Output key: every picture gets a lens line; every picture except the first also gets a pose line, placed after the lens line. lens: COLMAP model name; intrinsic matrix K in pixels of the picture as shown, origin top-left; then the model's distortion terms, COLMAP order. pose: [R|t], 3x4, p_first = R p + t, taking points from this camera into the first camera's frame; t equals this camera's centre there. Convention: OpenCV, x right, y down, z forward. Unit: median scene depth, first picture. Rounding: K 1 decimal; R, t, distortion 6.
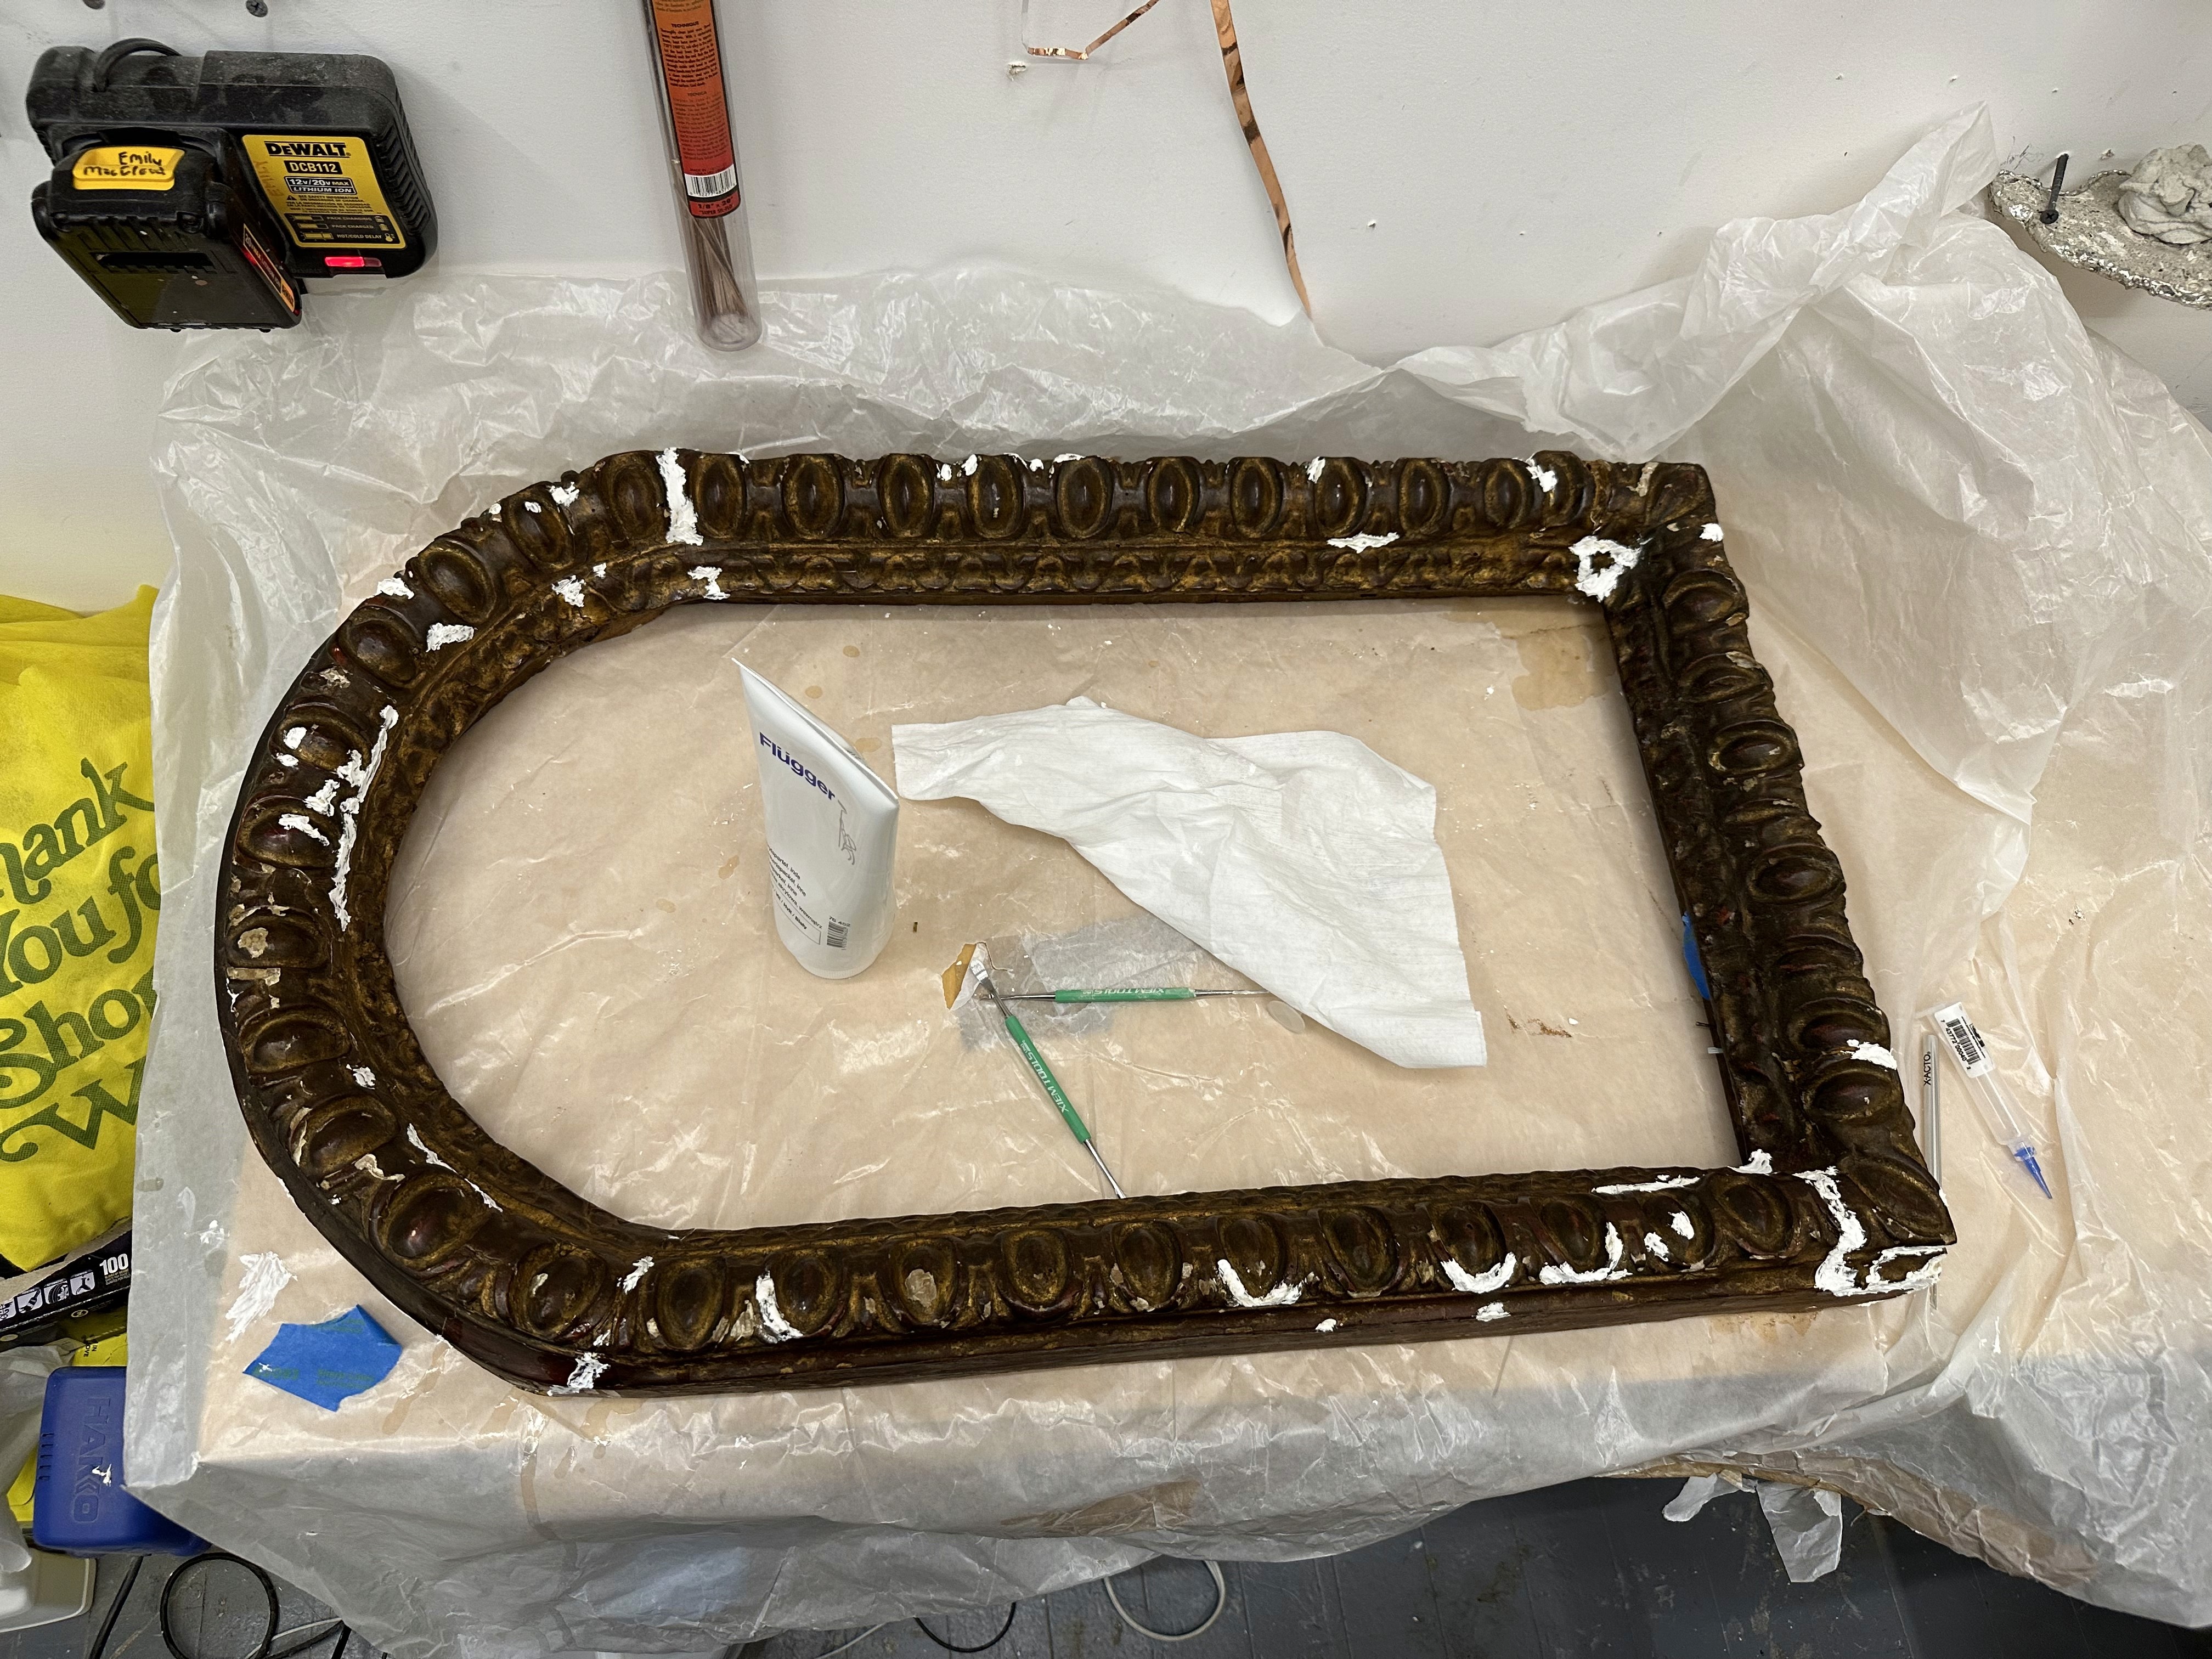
lens RADIAL K [[1575.2, 0, 1098.3], [0, 1575.2, 827.1], [0, 0, 1]] dist [-0.031838, -0.027669]
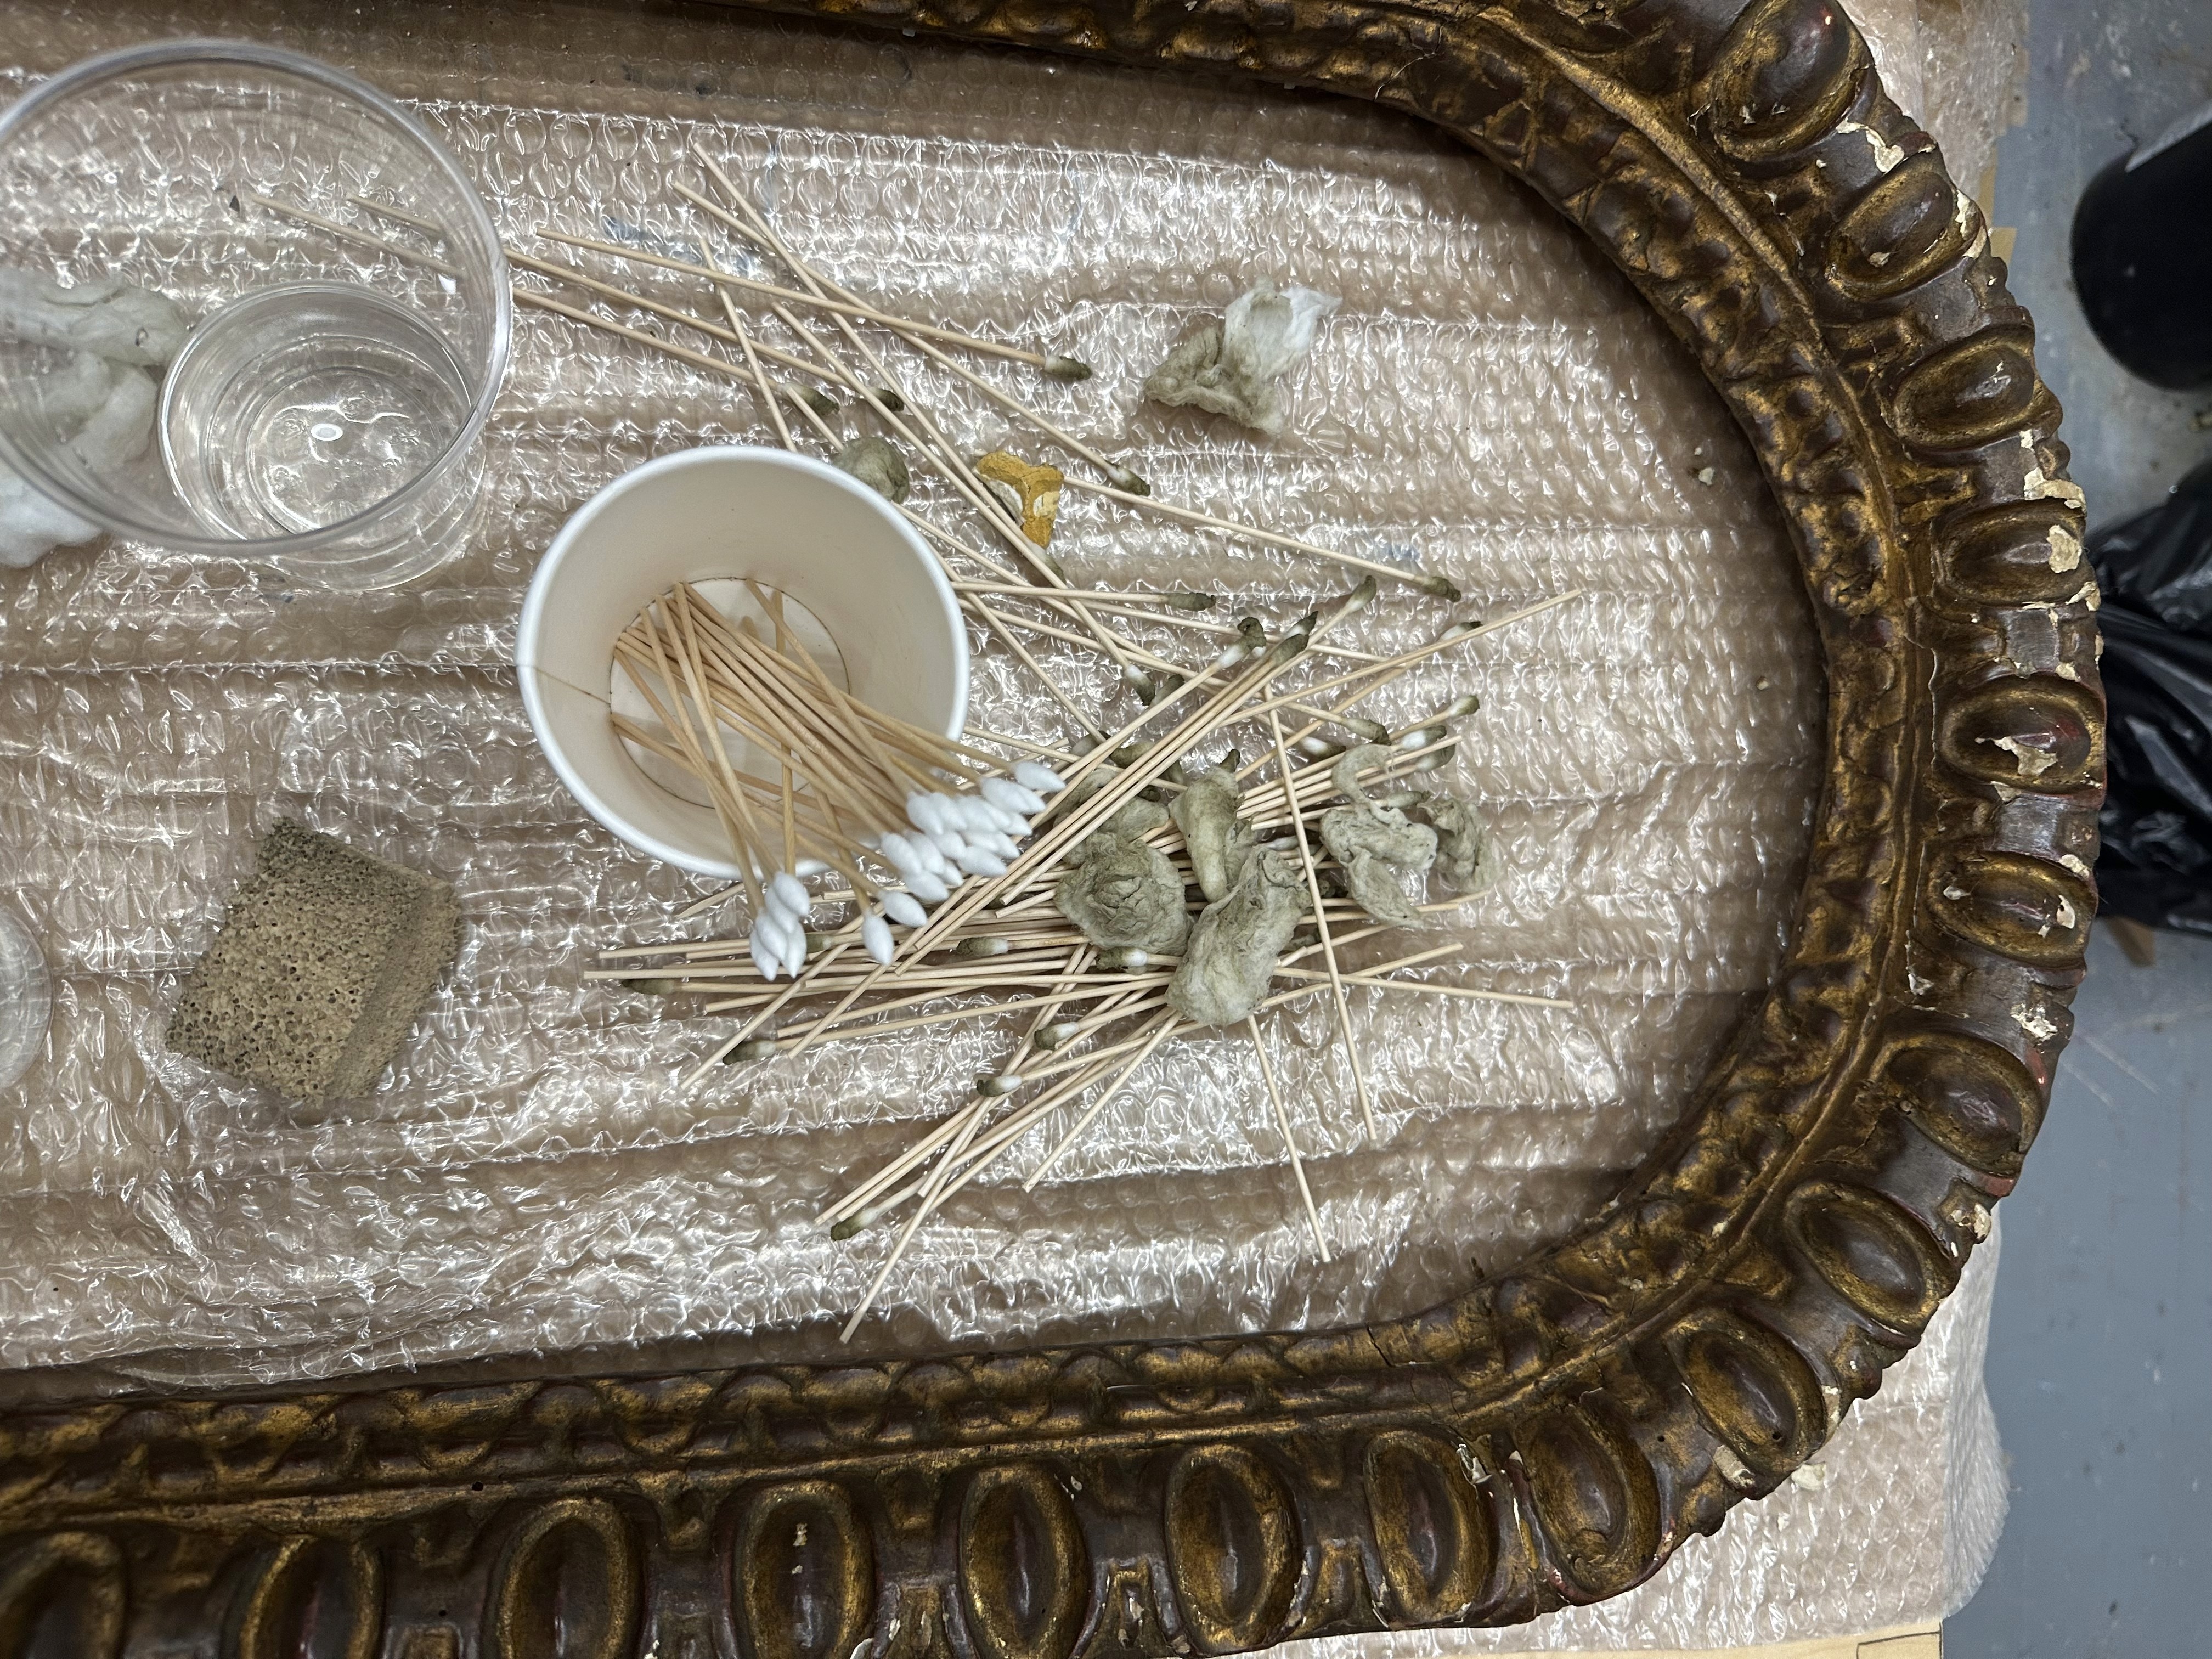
lens RADIAL K [[1575.2, 0, 1108.8], [0, 1575.2, 836.2], [0, 0, 1]] dist [-0.031838, -0.027669]
pose [[-0.918763, -0.116213, -0.377318, 0.033508], [-0.087004, -0.872605, 0.480615, -0.238853], [-0.385103, 0.474400, 0.791606, 0.561185]]
